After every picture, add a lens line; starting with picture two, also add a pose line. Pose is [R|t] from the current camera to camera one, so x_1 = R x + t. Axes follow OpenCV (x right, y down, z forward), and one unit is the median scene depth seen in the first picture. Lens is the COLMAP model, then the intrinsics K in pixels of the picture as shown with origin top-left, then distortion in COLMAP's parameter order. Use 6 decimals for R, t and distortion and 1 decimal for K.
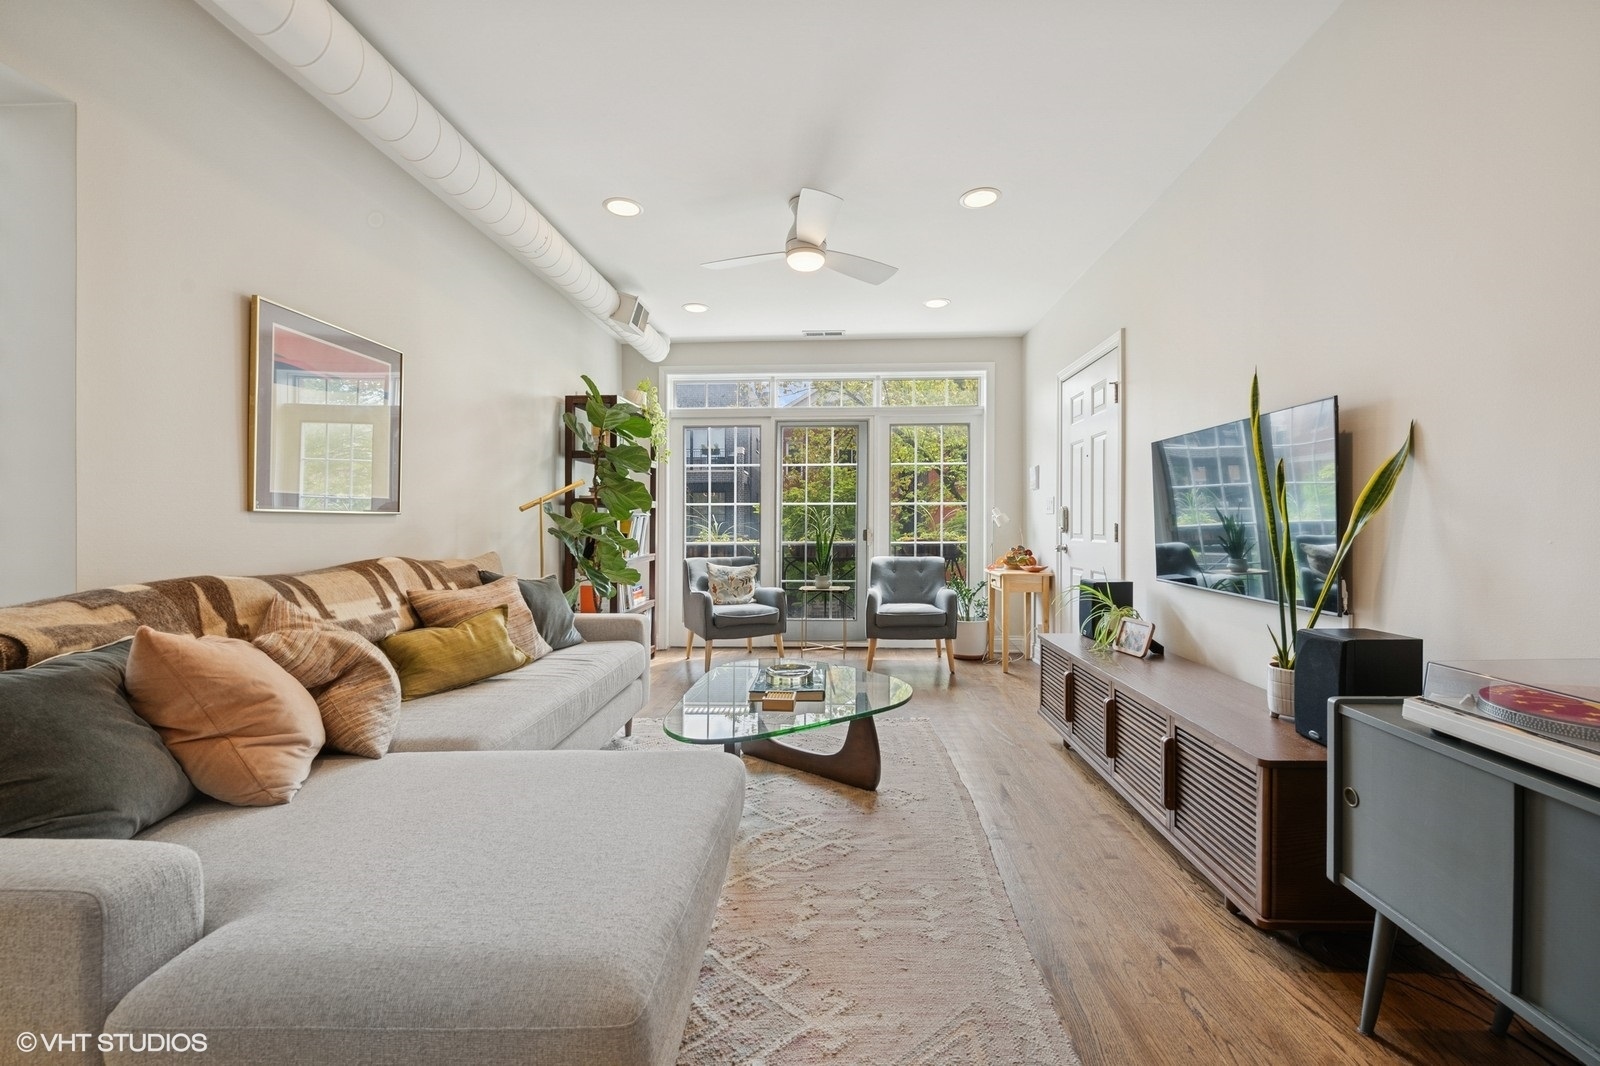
lens RADIAL K [[641.8, 0, 817.5], [0, 641.8, 519.8], [0, 0, 1]] dist [-0.001566, -0.000971]
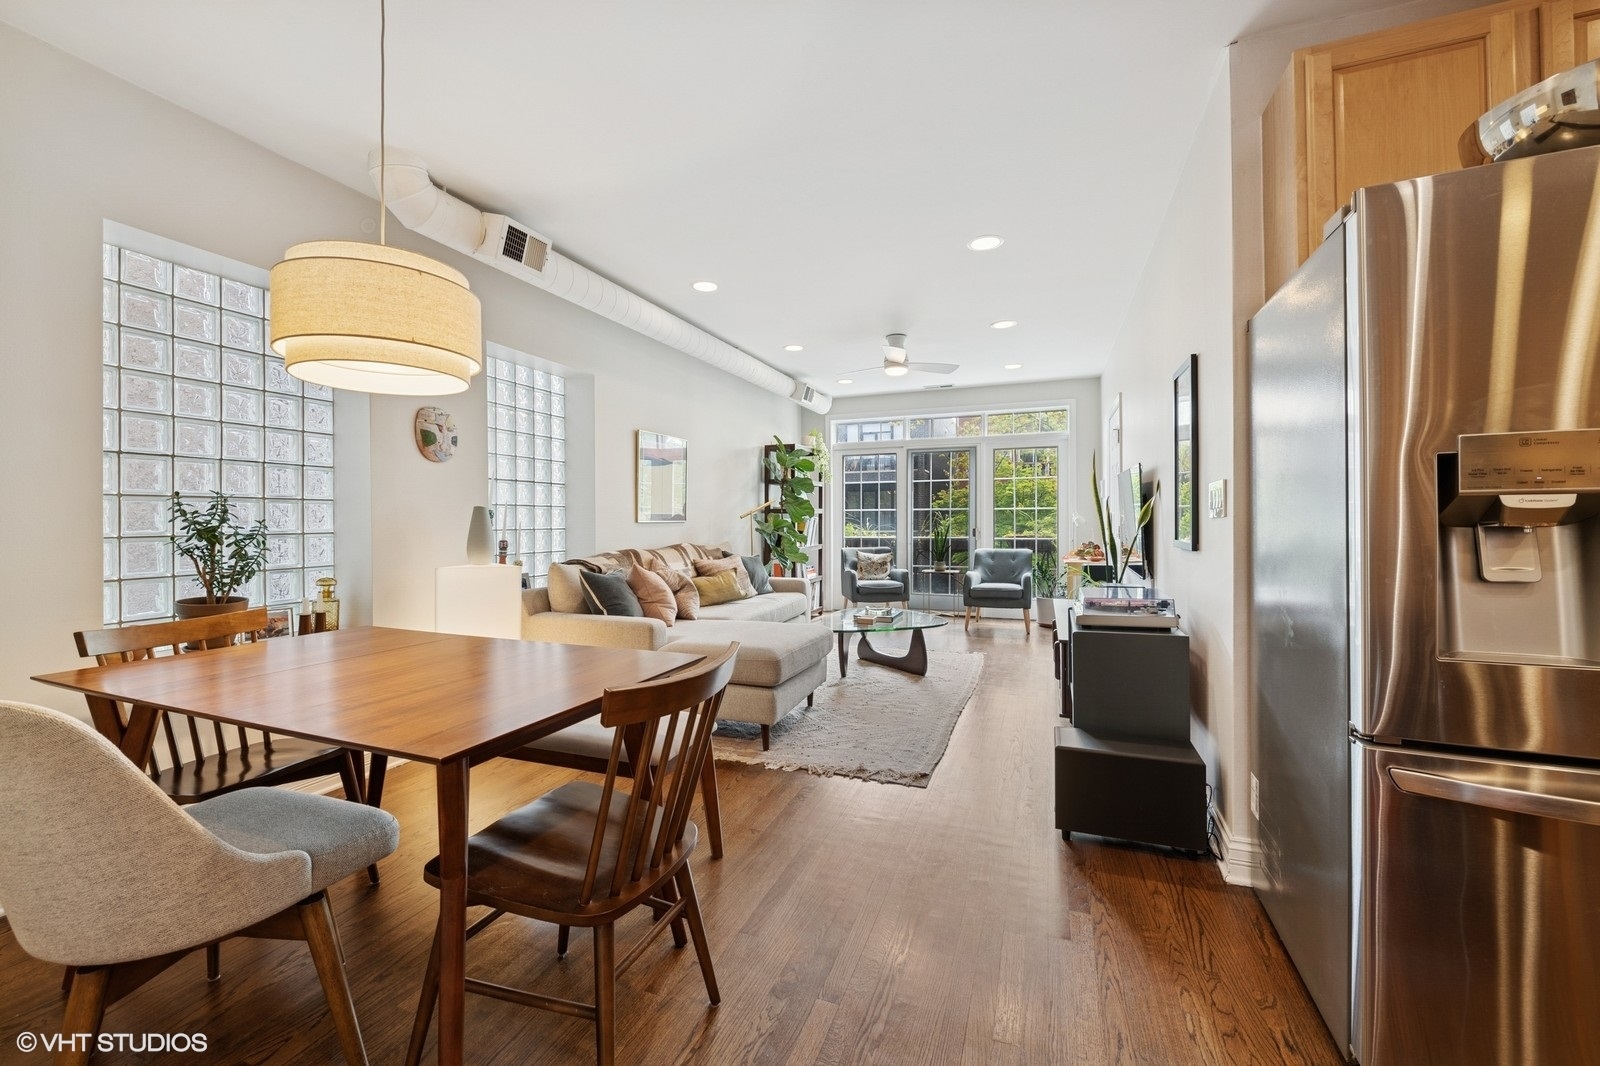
lens RADIAL K [[641.8, 0, 808.2], [0, 641.8, 511.9], [0, 0, 1]] dist [-0.001566, -0.000971]
pose [[0.951321, -0.004037, -0.308174, 0.216475], [0.003107, 0.999989, -0.003508, -0.020969], [0.308185, 0.002380, 0.951324, -0.523308]]
